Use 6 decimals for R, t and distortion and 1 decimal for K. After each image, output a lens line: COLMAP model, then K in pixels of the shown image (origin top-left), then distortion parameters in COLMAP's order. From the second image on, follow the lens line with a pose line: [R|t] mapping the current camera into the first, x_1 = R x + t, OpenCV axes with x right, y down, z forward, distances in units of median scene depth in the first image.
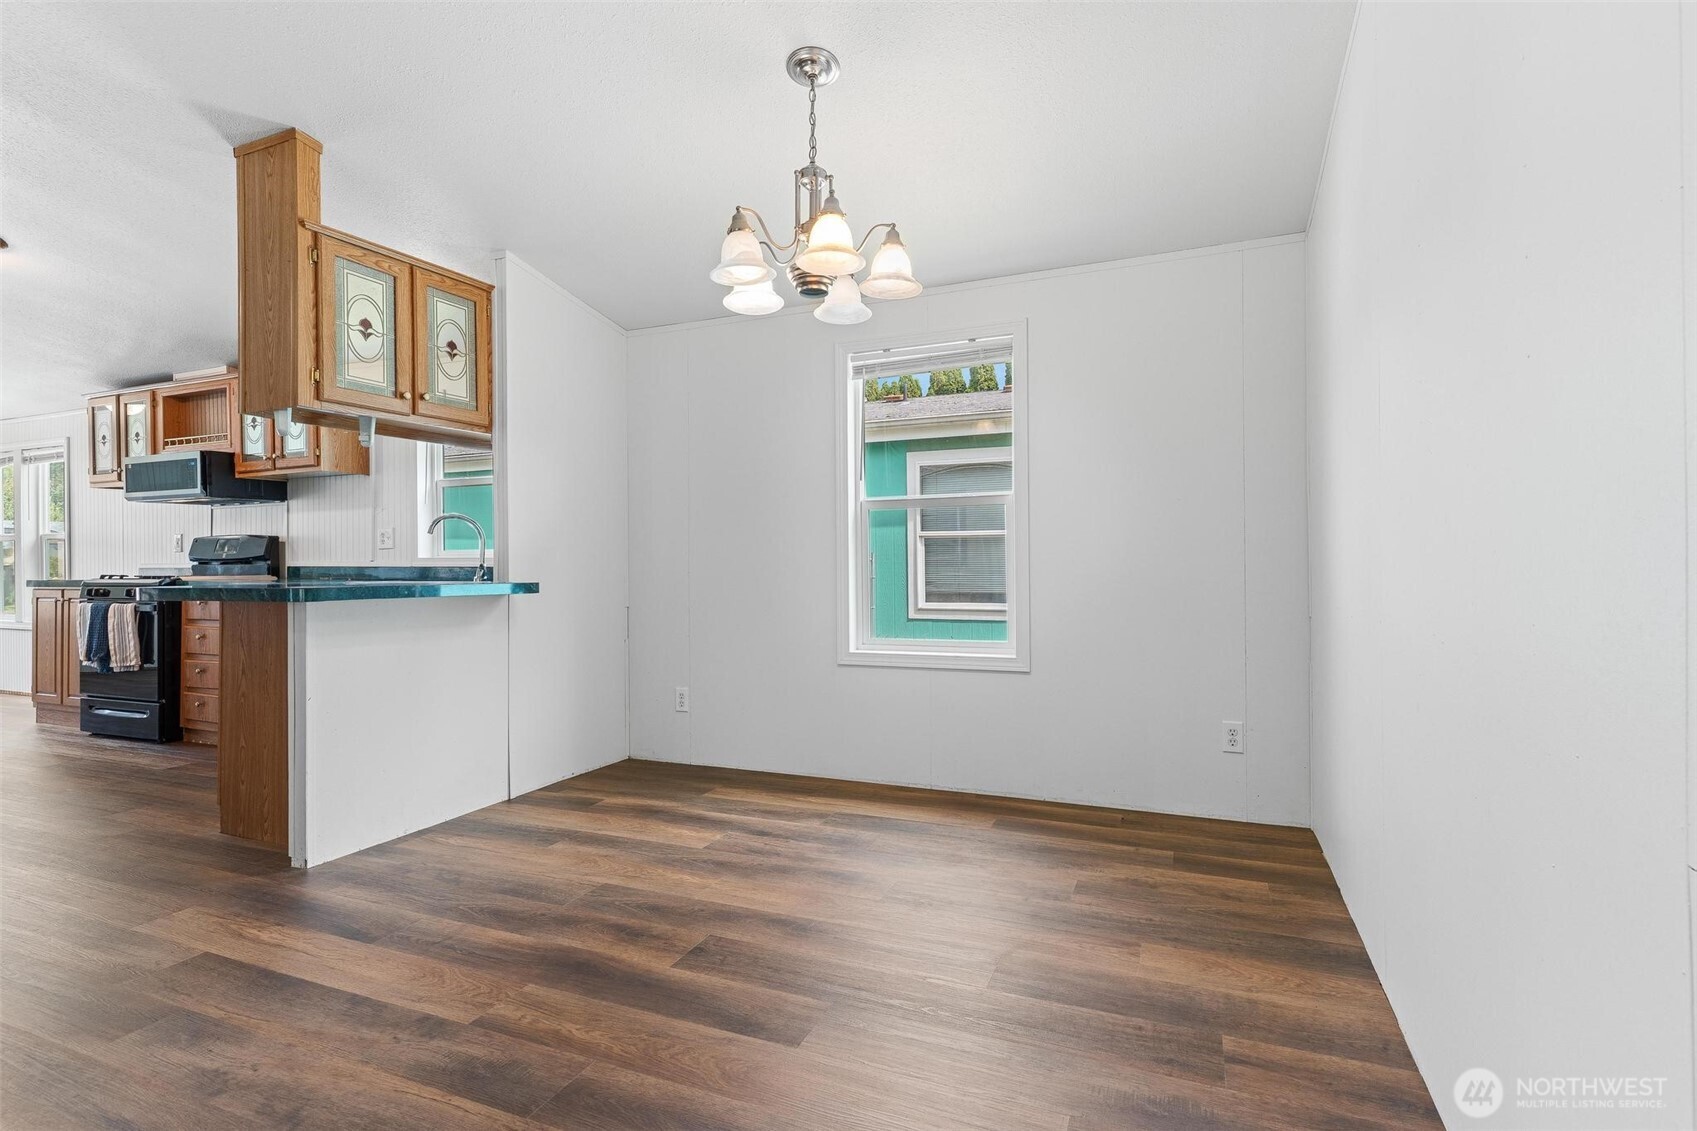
lens RADIAL K [[819.7, 0, 867.8], [0, 819.7, 566.9], [0, 0, 1]] dist [-0.000146, 0.000499]
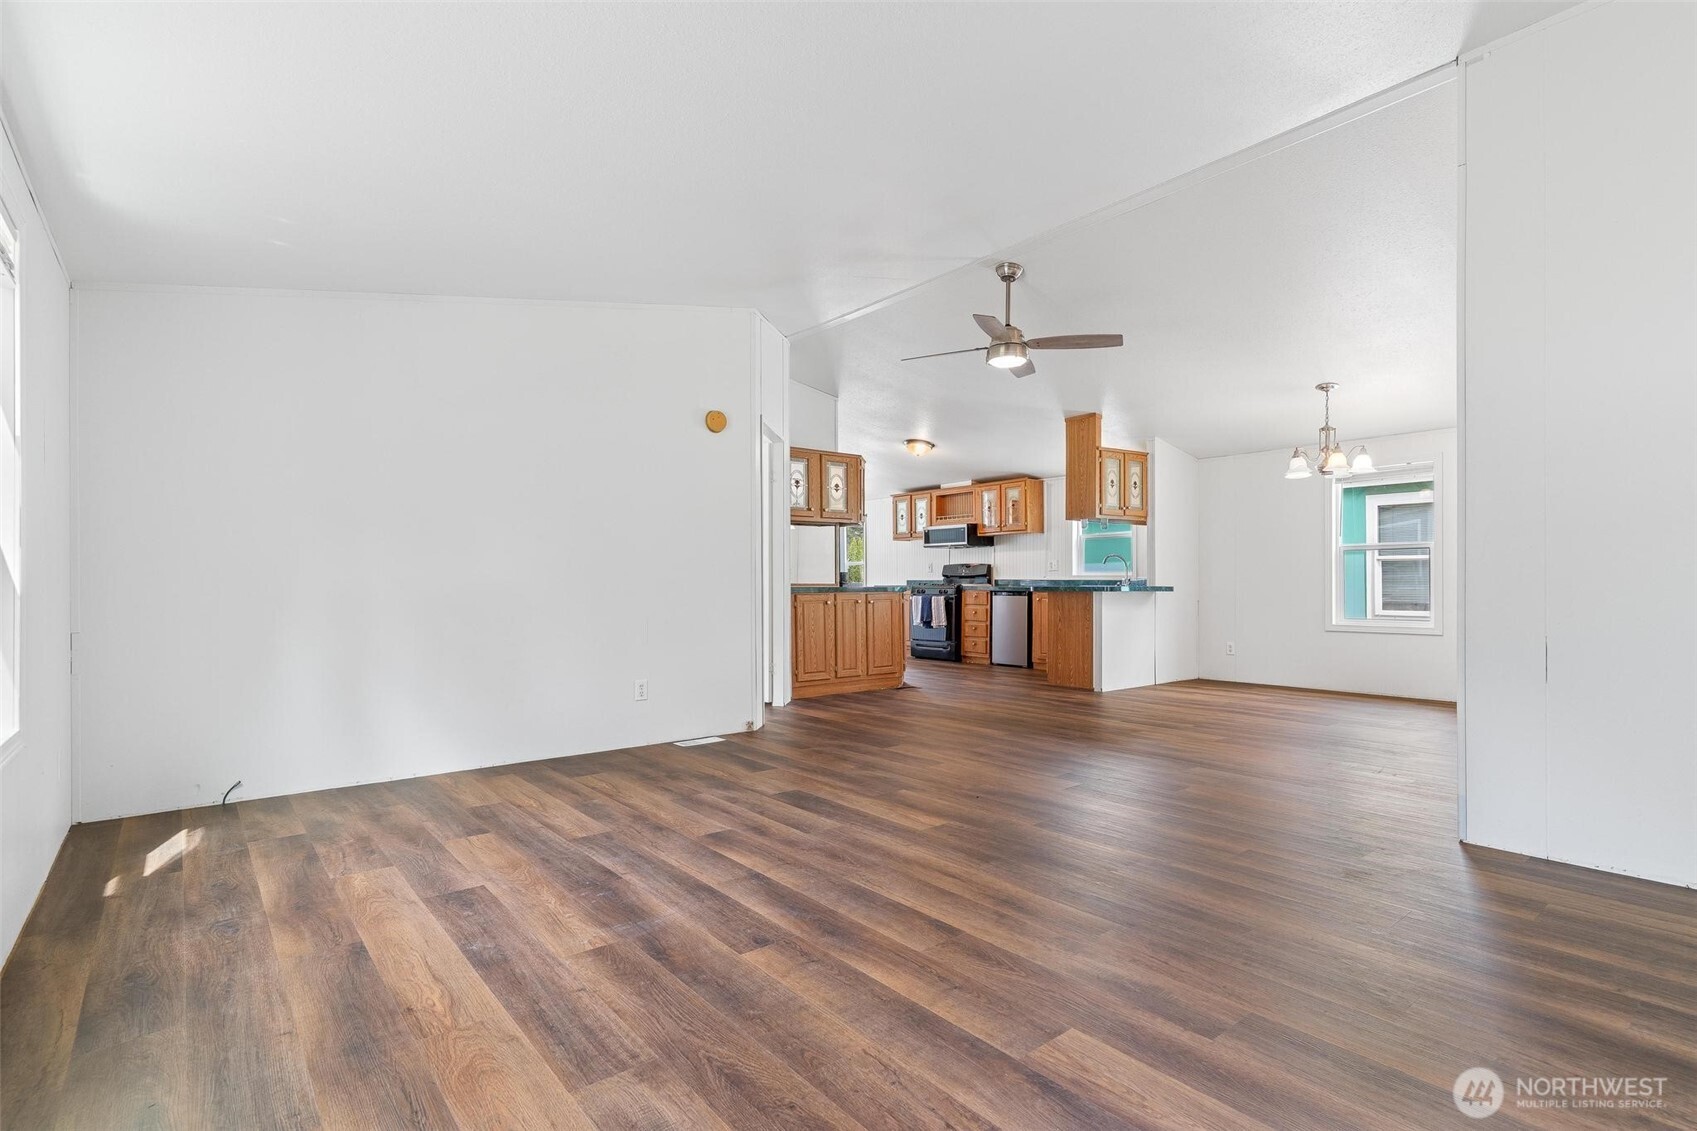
lens RADIAL K [[827.1, 0, 848.4], [0, 827.1, 578.3], [0, 0, 1]] dist [0.002955, 0.000724]
pose [[0.874249, 0.003585, -0.485464, -0.064563], [-0.007098, 0.999960, -0.005398, 0.011843], [0.485426, 0.008165, 0.874240, -1.119166]]
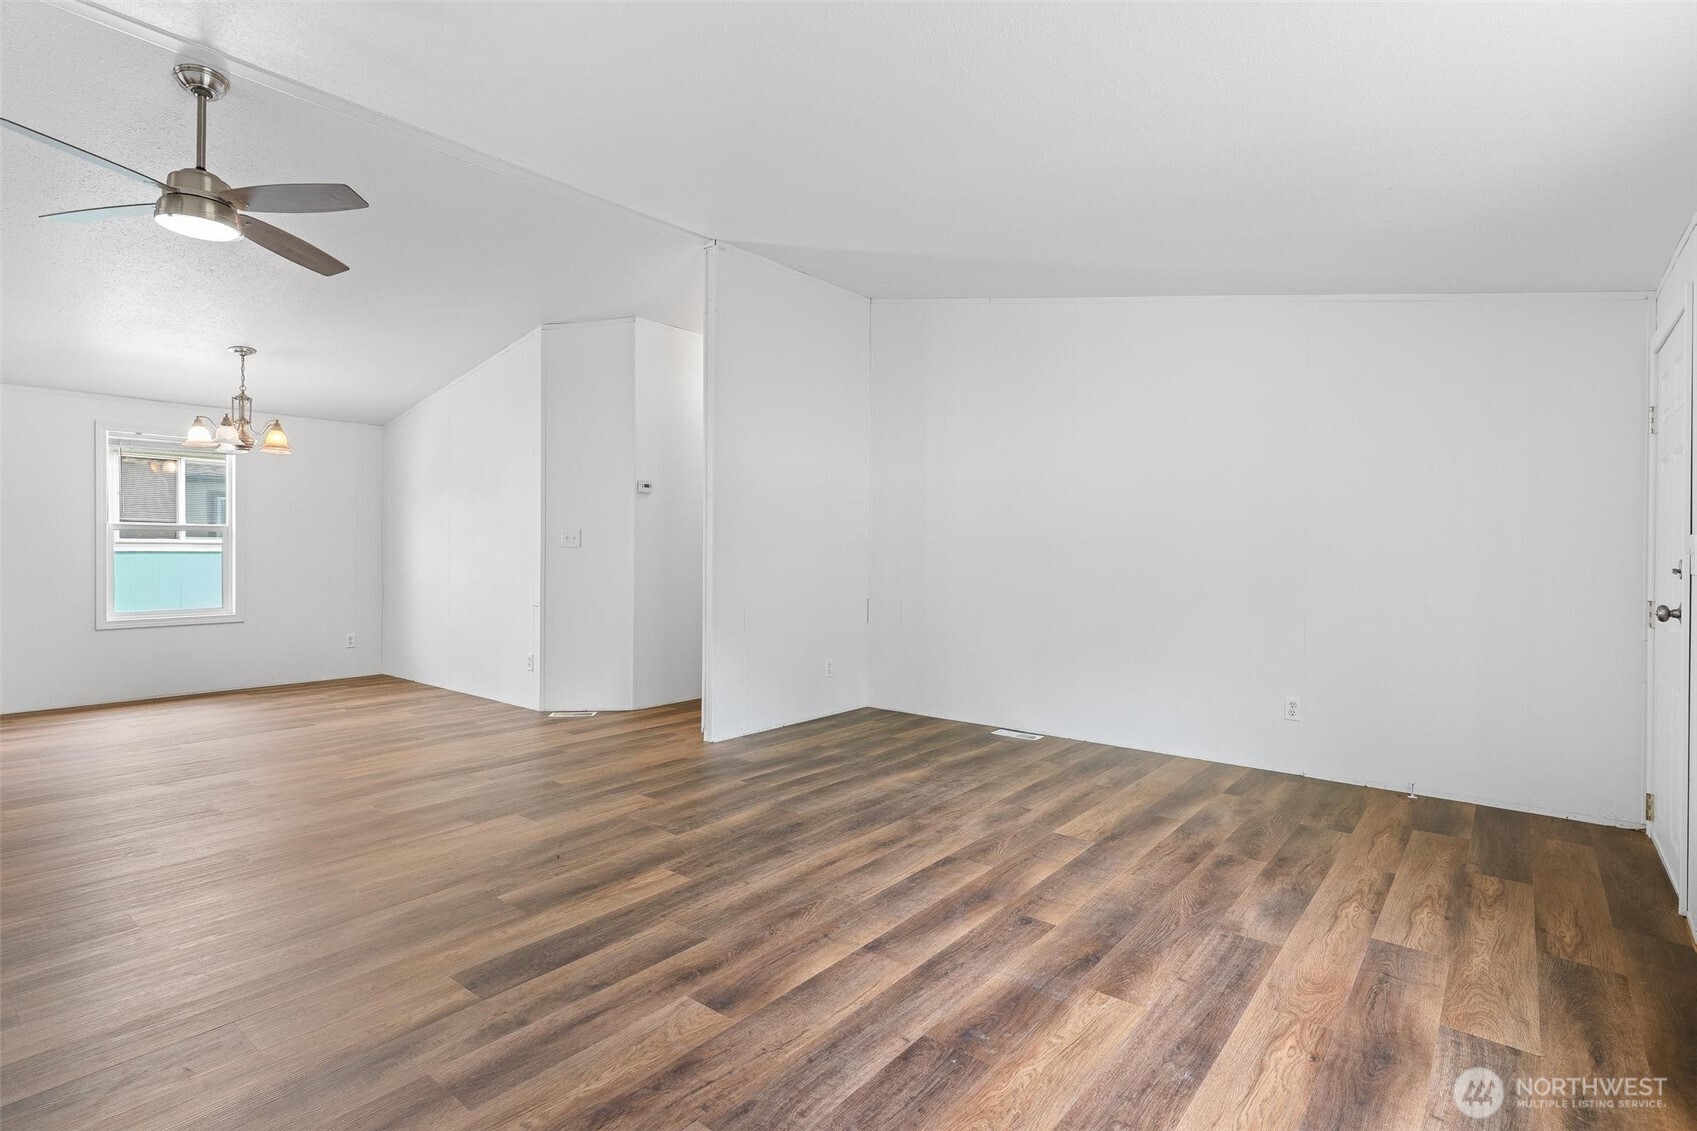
lens RADIAL K [[827.1, 0, 848.4], [0, 827.1, 578.3], [0, 0, 1]] dist [0.002955, 0.000724]
pose [[0.290485, -0.024469, 0.956567, -0.994280], [-0.003740, 0.999636, 0.026707, -0.022889], [-0.956872, -0.011336, 0.290288, -0.721283]]
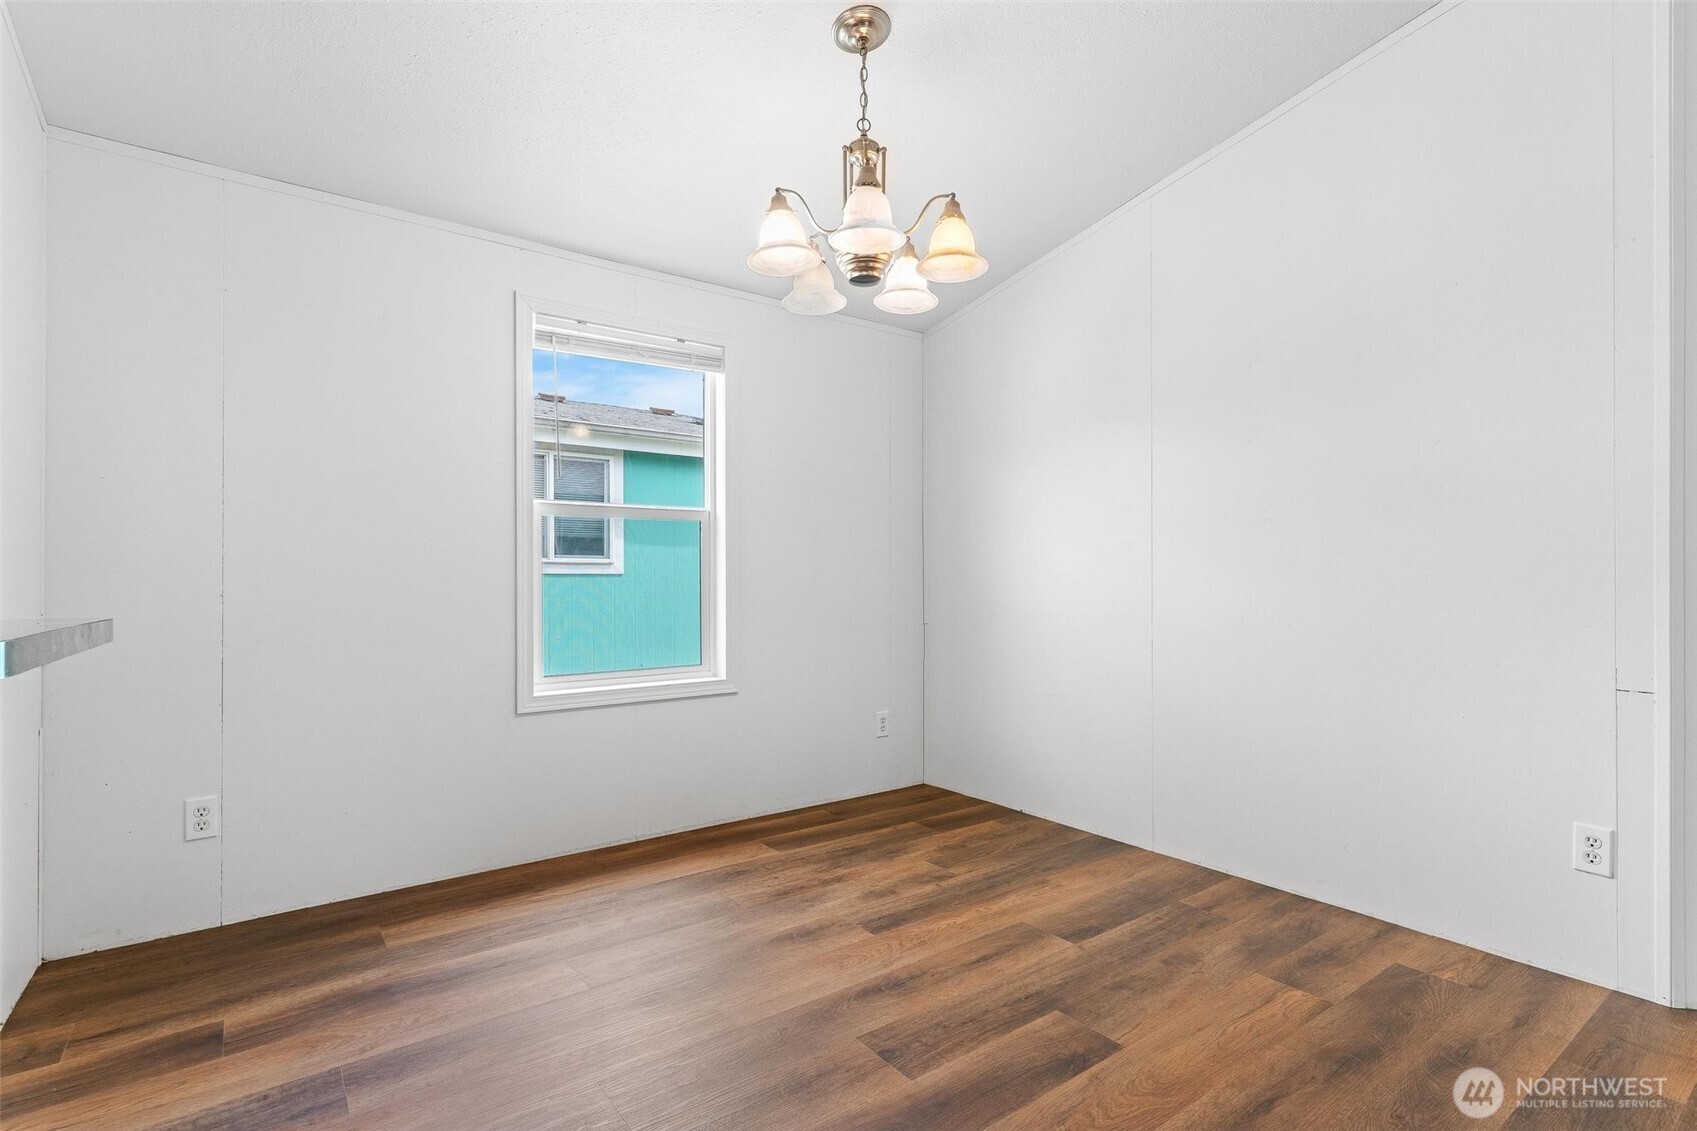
lens RADIAL K [[806.1, 0, 843.0], [0, 806.1, 585.3], [0, 0, 1]] dist [0.002089, 0.000274]
pose [[0.519319, 0.001271, 0.854579, -0.458133], [0.003119, 0.999989, -0.003383, 0.001749], [-0.854575, 0.004423, 0.519310, 0.308609]]
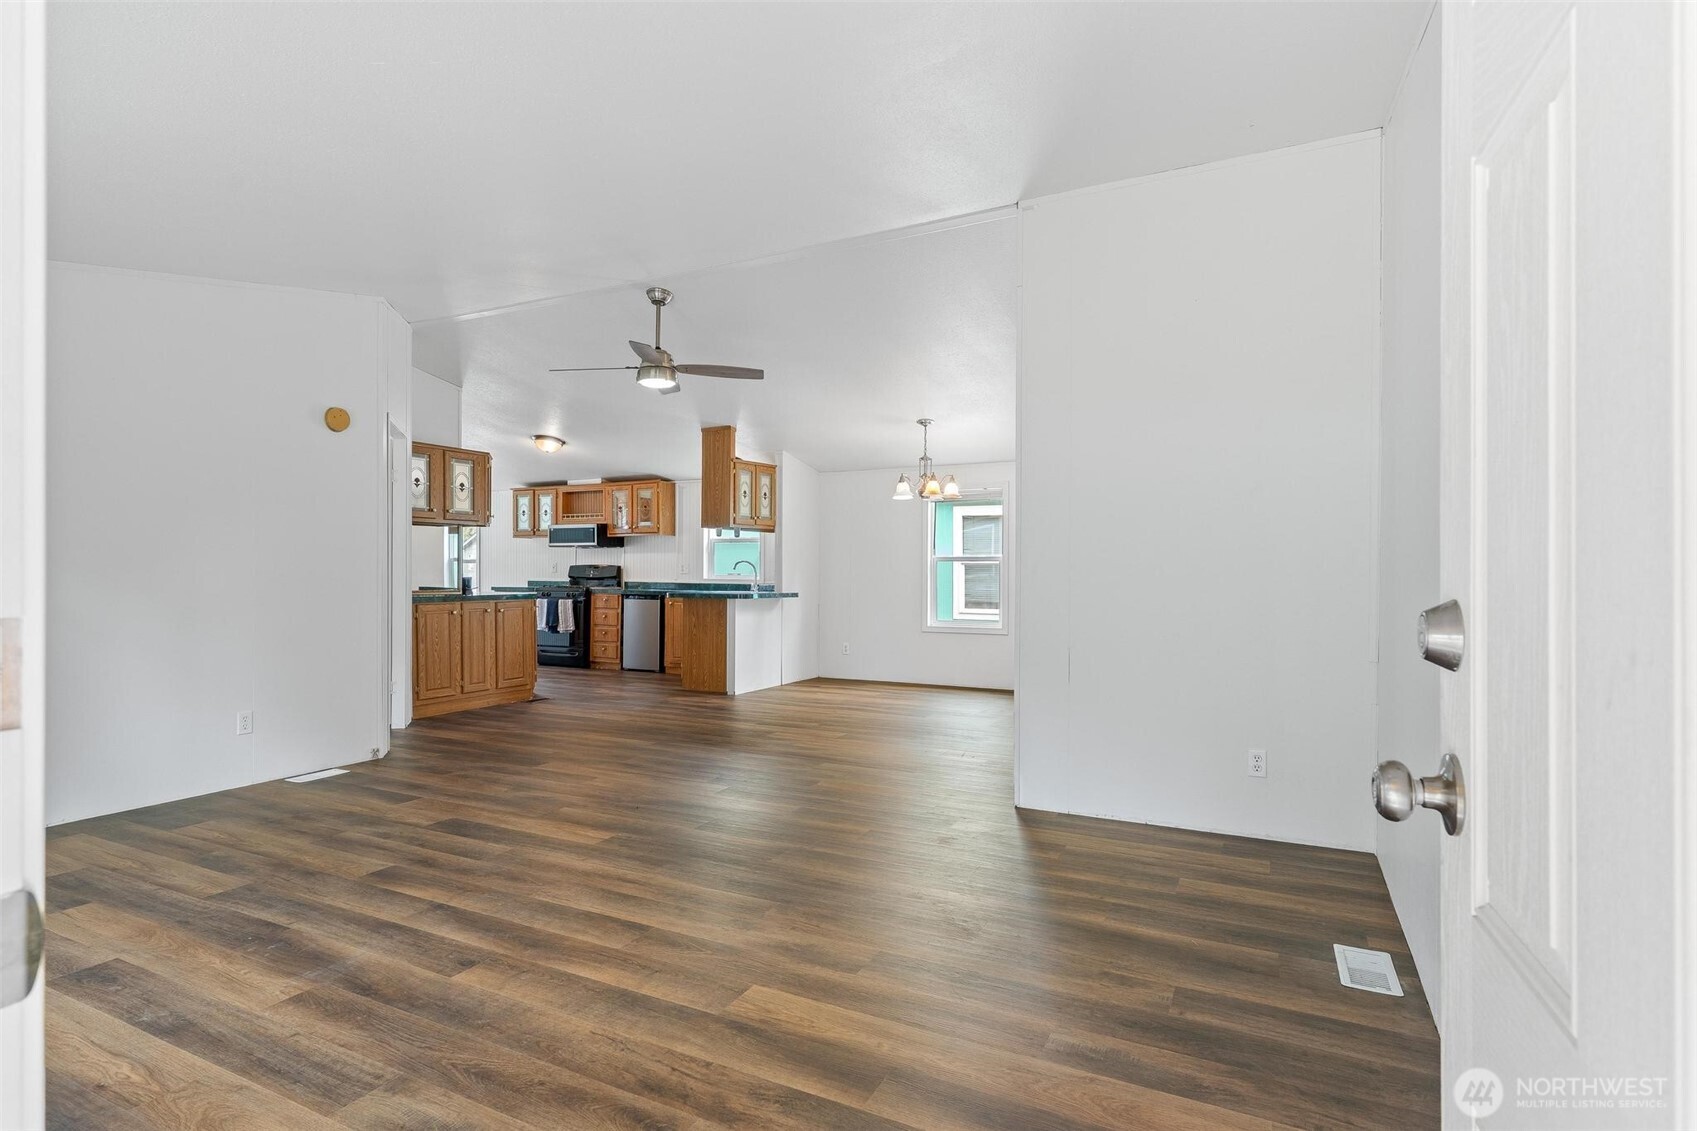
lens RADIAL K [[895.0, 0, 799.5], [0, 895.0, 570.9], [0, 0, 1]] dist [0.003579, 0.000391]
pose [[0.993169, 0.011196, -0.116142, -0.076631], [-0.011750, 0.999923, -0.004081, -0.026989], [0.116088, 0.005418, 0.993224, -1.266681]]
